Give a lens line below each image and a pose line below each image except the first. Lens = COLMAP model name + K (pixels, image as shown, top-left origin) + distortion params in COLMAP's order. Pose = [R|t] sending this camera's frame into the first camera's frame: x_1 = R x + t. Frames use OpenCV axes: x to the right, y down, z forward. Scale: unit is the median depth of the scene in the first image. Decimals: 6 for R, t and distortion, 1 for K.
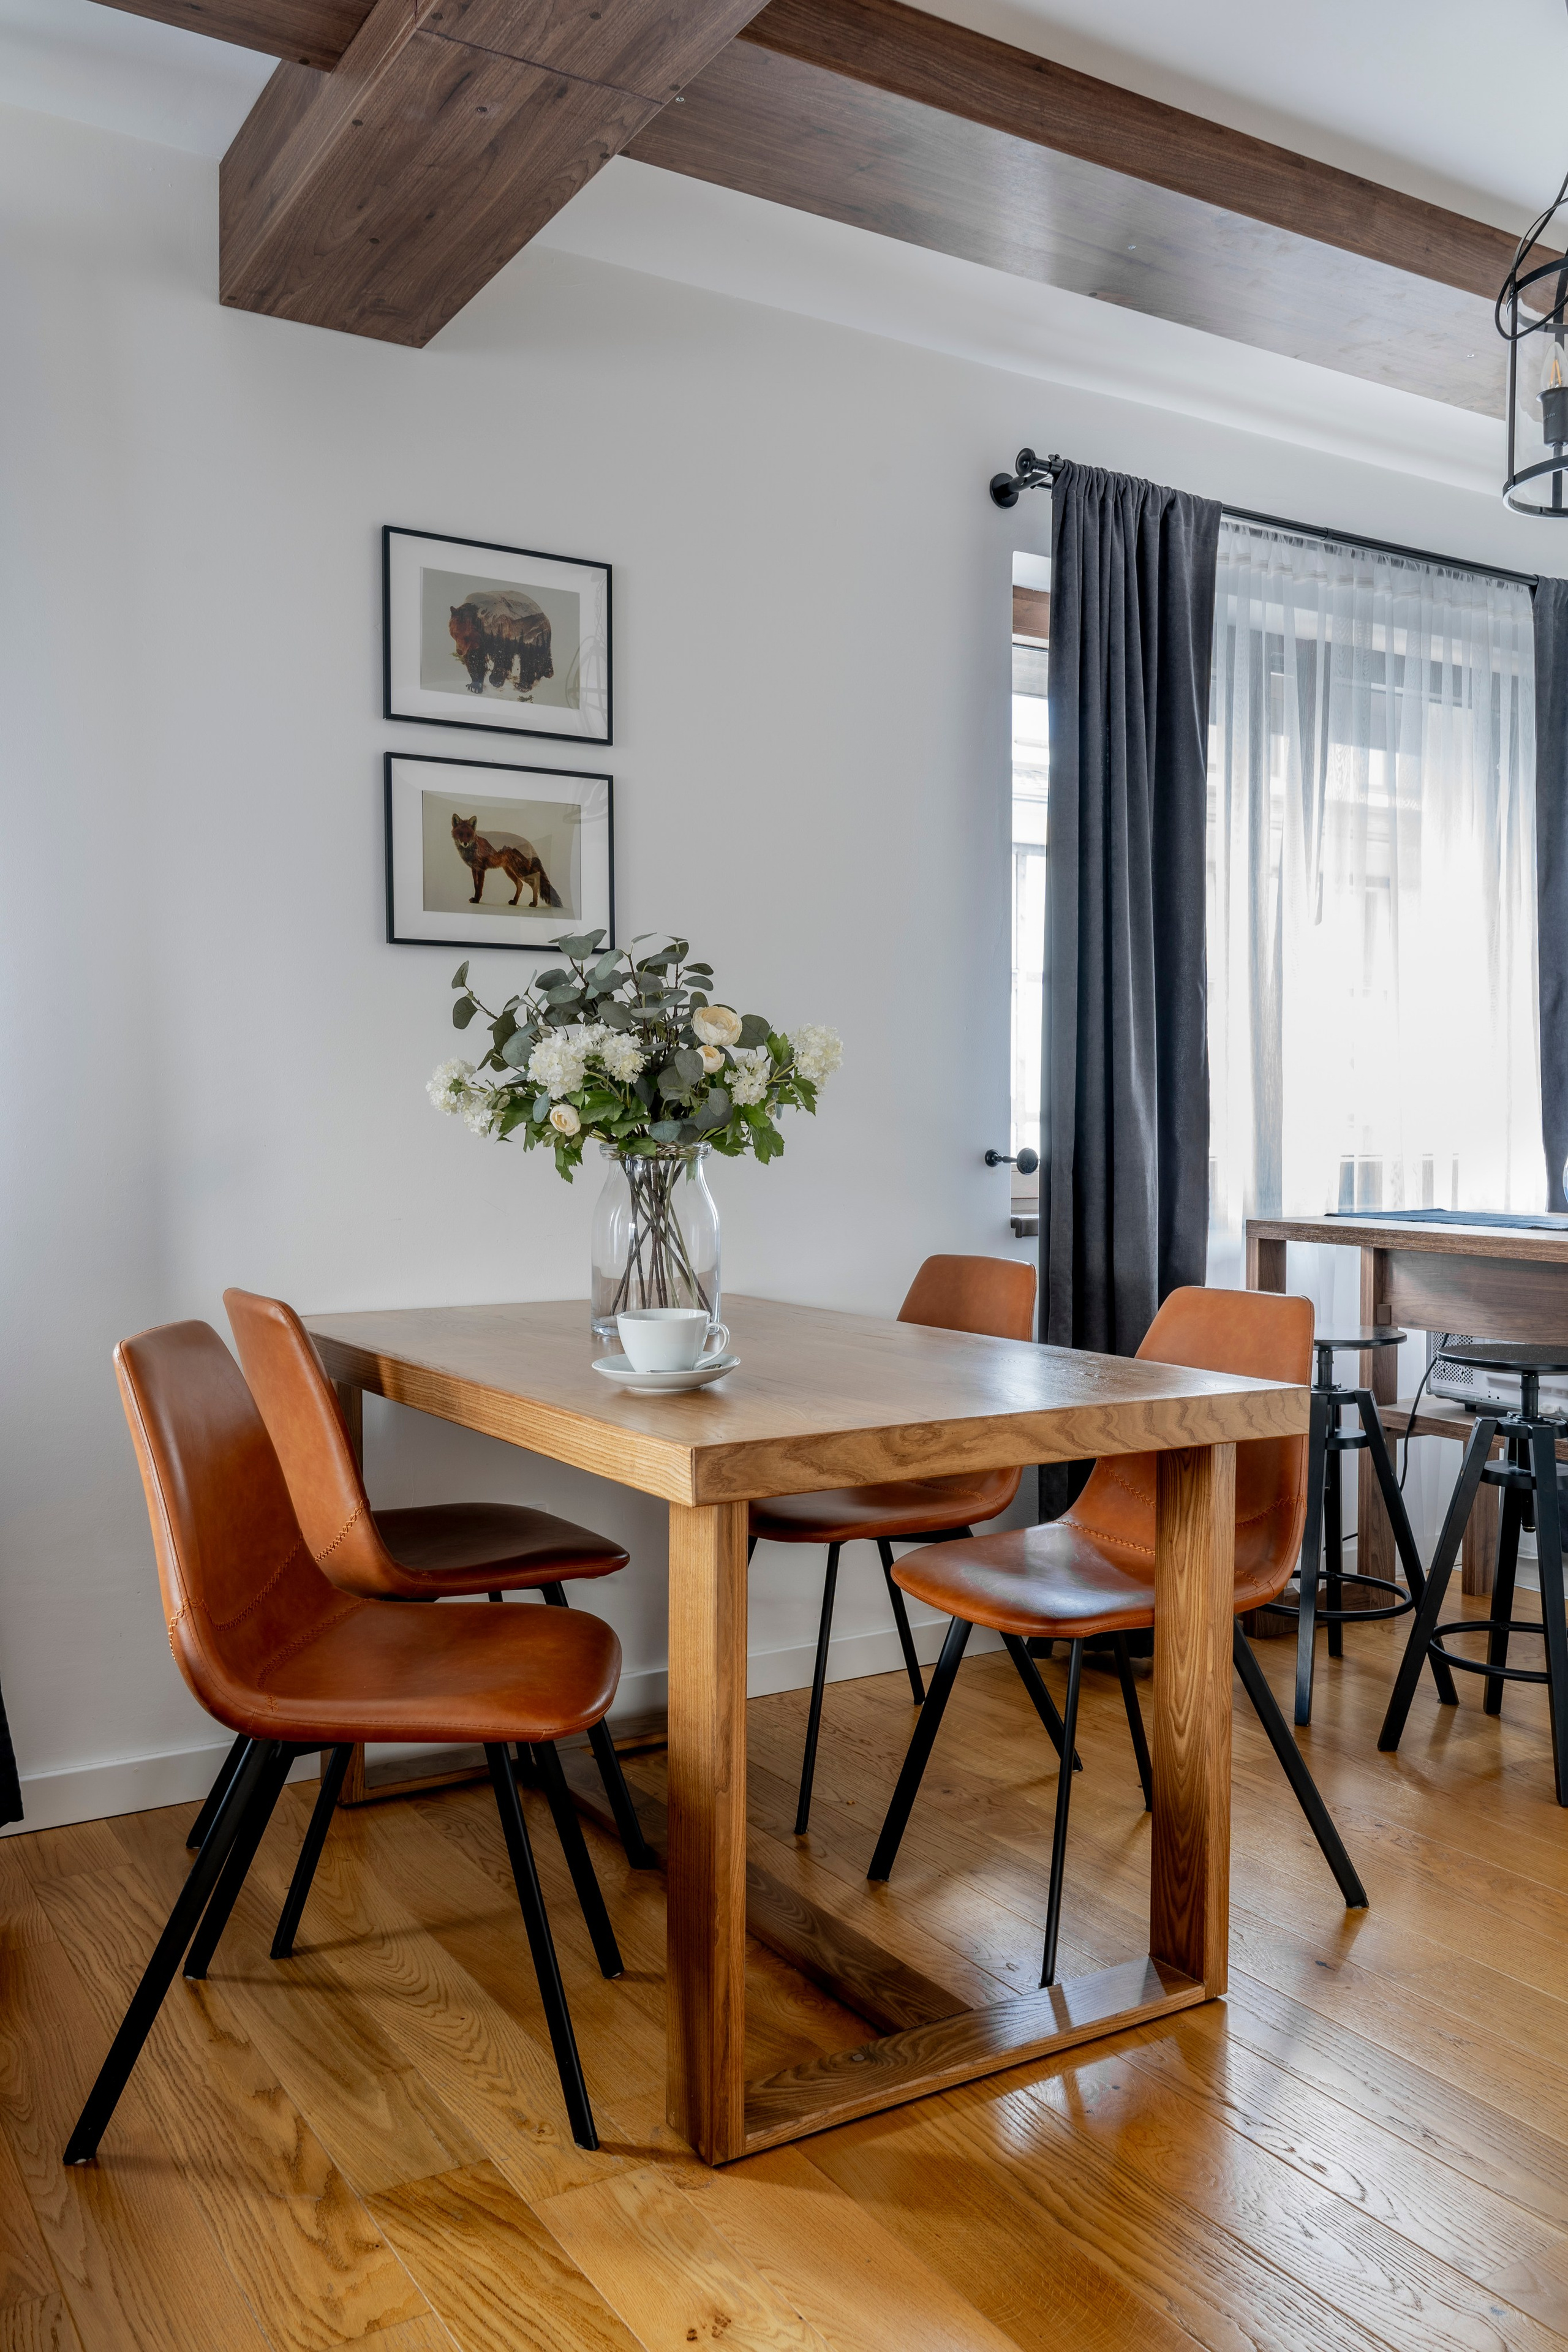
lens RADIAL K [[1822.9, 0, 746.6], [0, 1822.9, 1167.1], [0, 0, 1]] dist [0.004827, 0.001735]
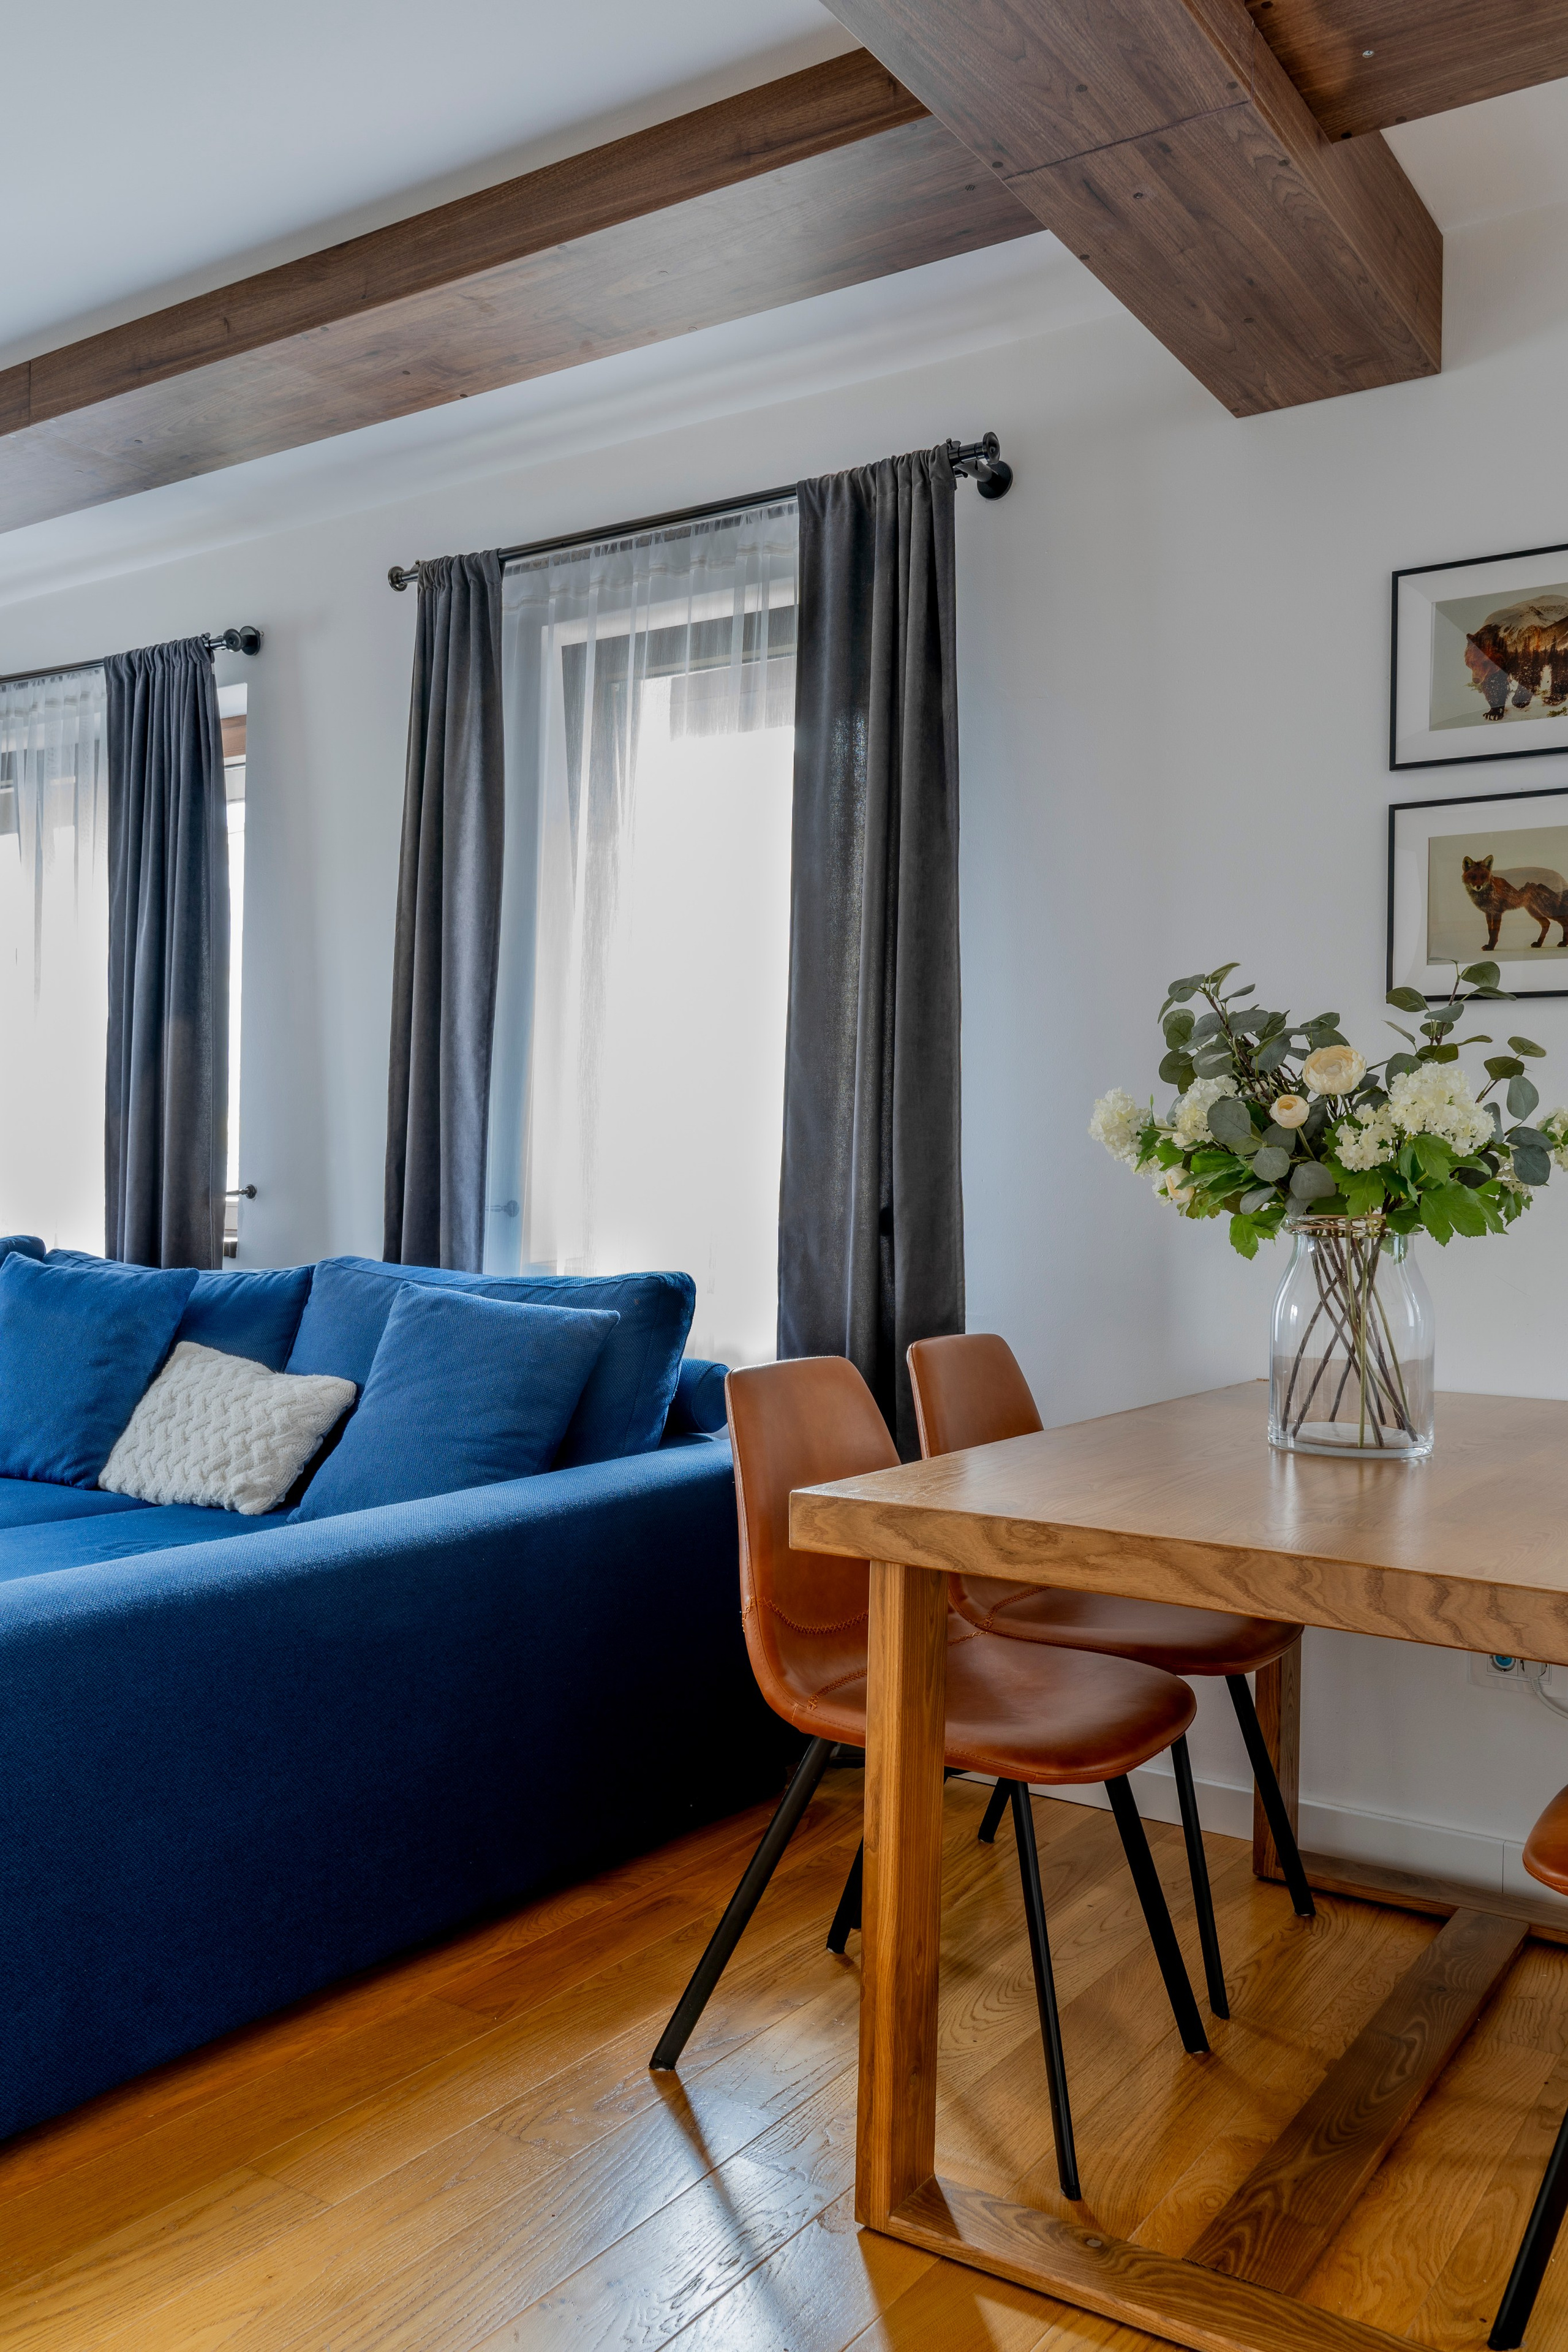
lens RADIAL K [[1856.5, 0, 877.4], [0, 1856.5, 1172.7], [0, 0, 1]] dist [-0.000416, -0.009016]
pose [[0.455687, 0.005904, -0.890121, 0.546469], [-0.041033, 0.999054, -0.014380, -0.008777], [0.889194, 0.043077, 0.455498, 0.320708]]
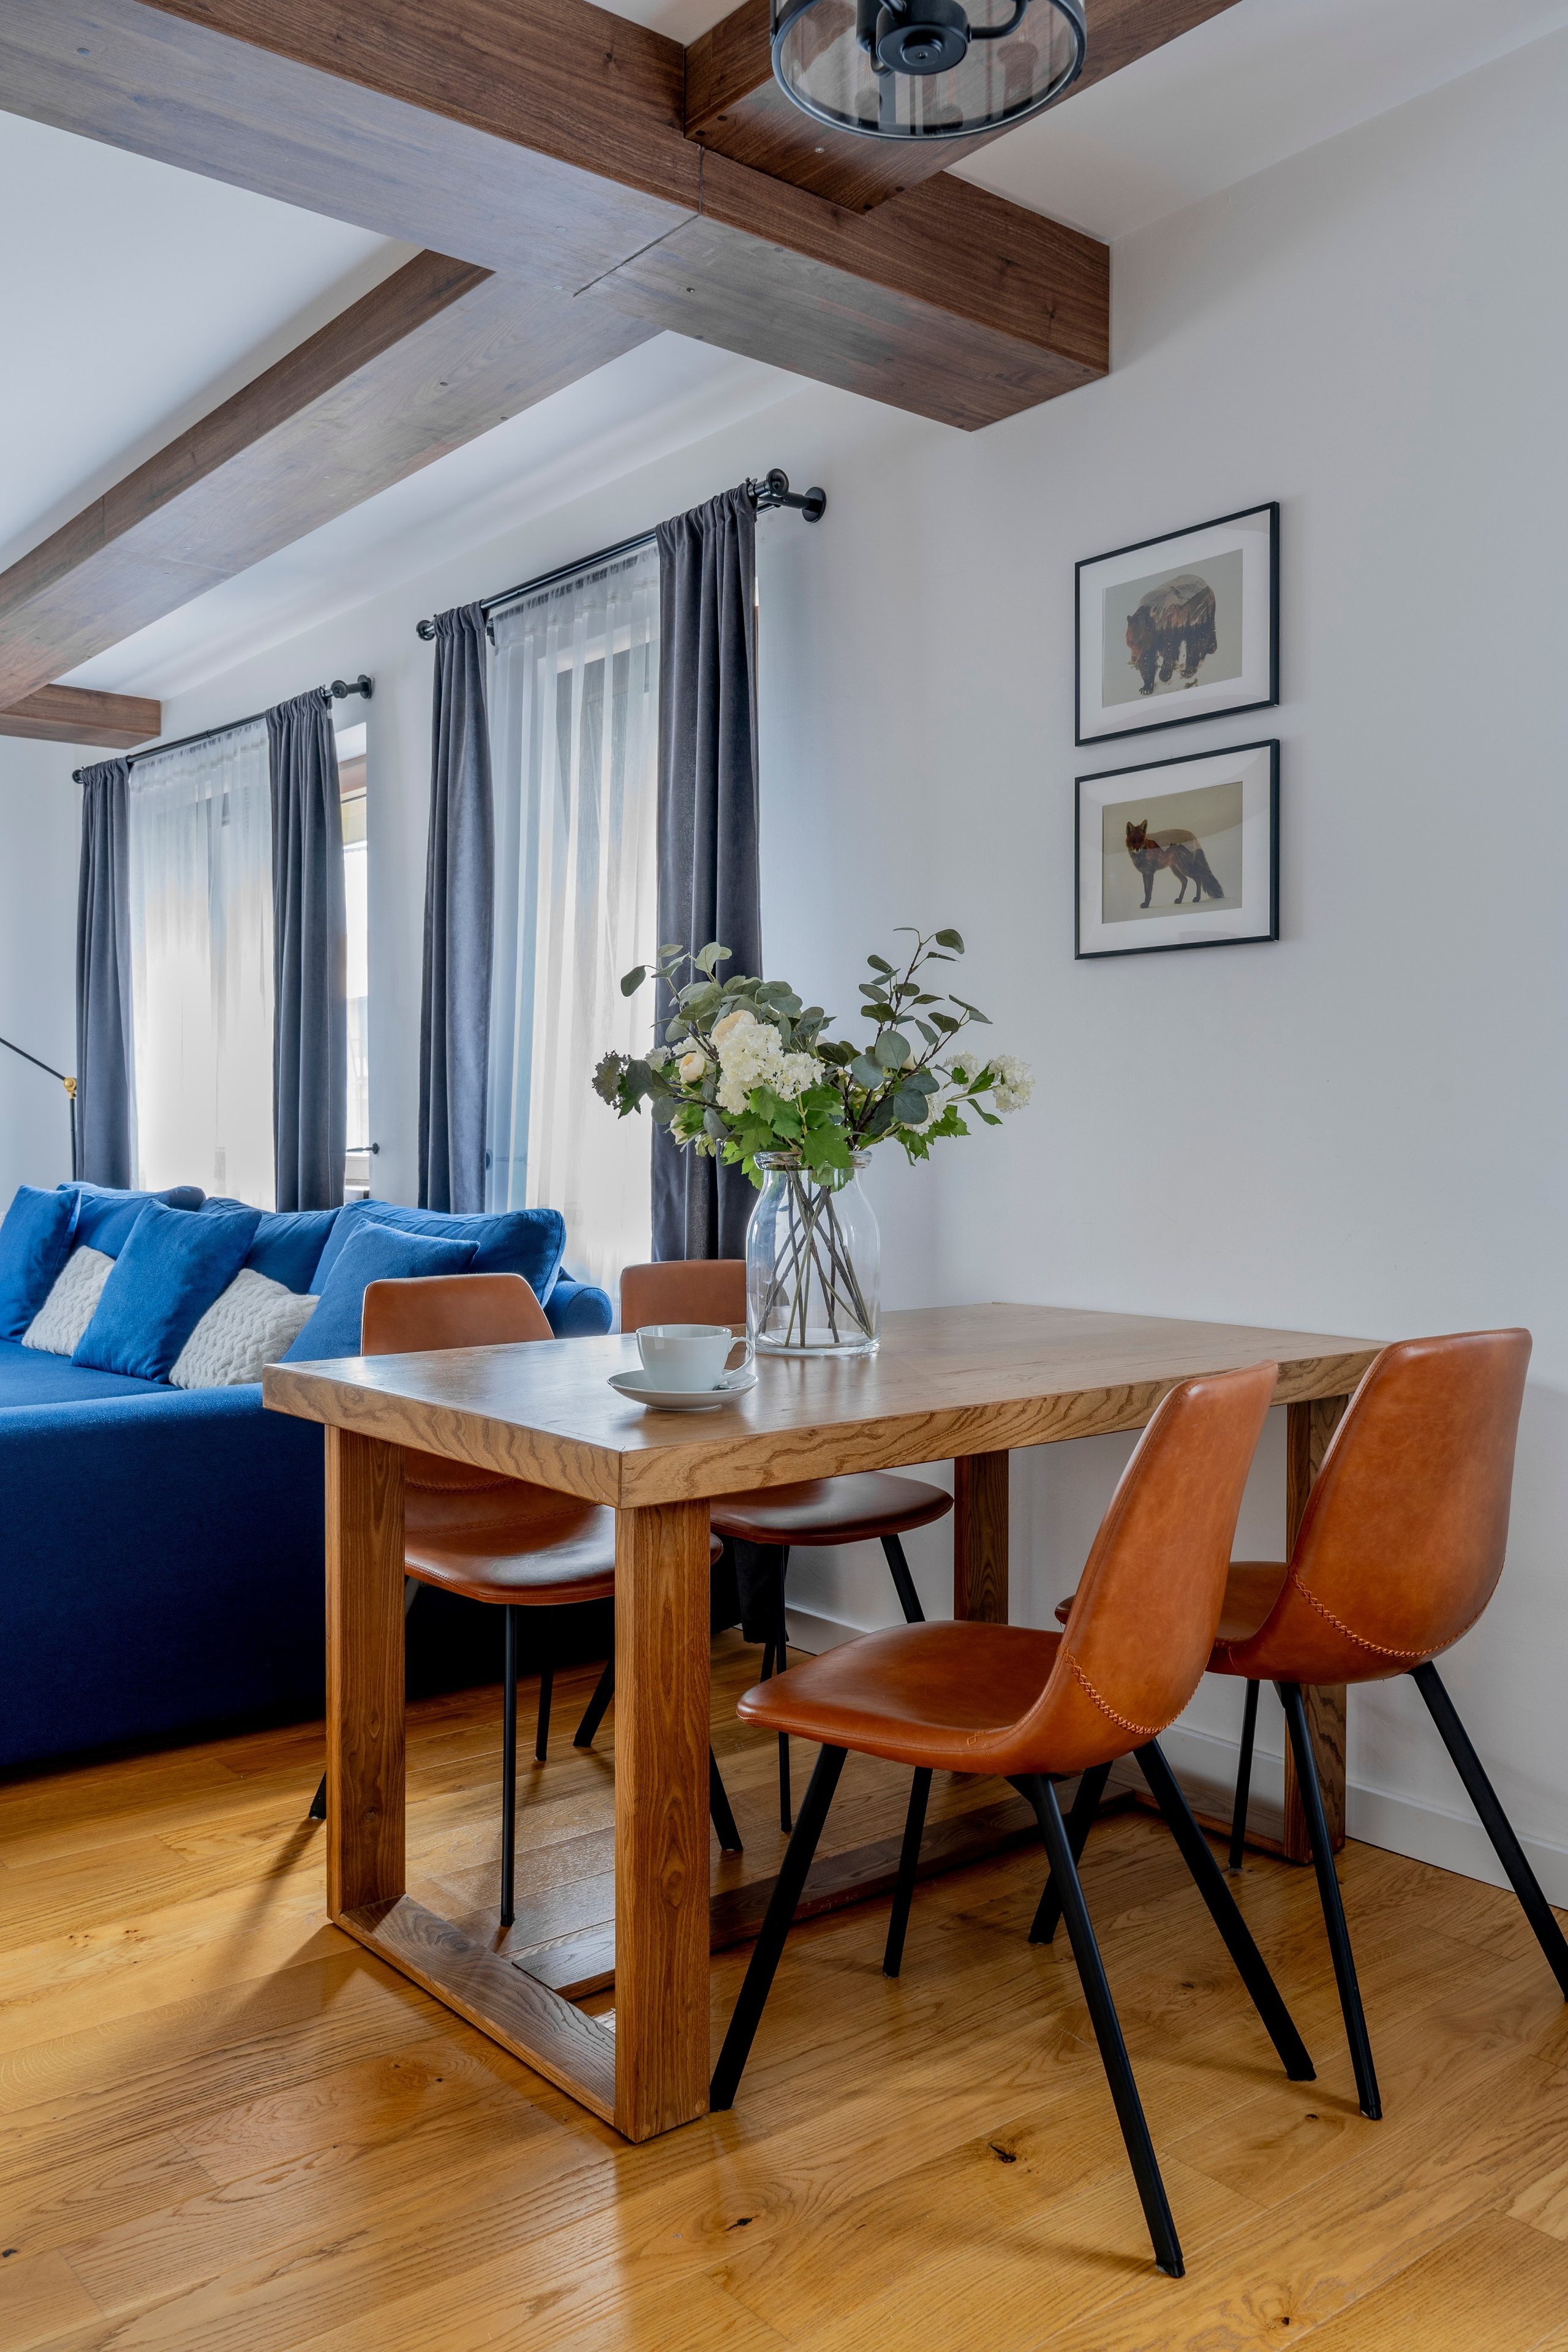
lens RADIAL K [[1890.8, 0, 897.3], [0, 1890.8, 1174.9], [0, 0, 1]] dist [-0.011426, -0.003297]
pose [[0.177700, 0.023752, -0.983798, 0.851331], [-0.027157, 0.999446, 0.019225, -0.017414], [0.983710, 0.023301, 0.178246, 0.705378]]
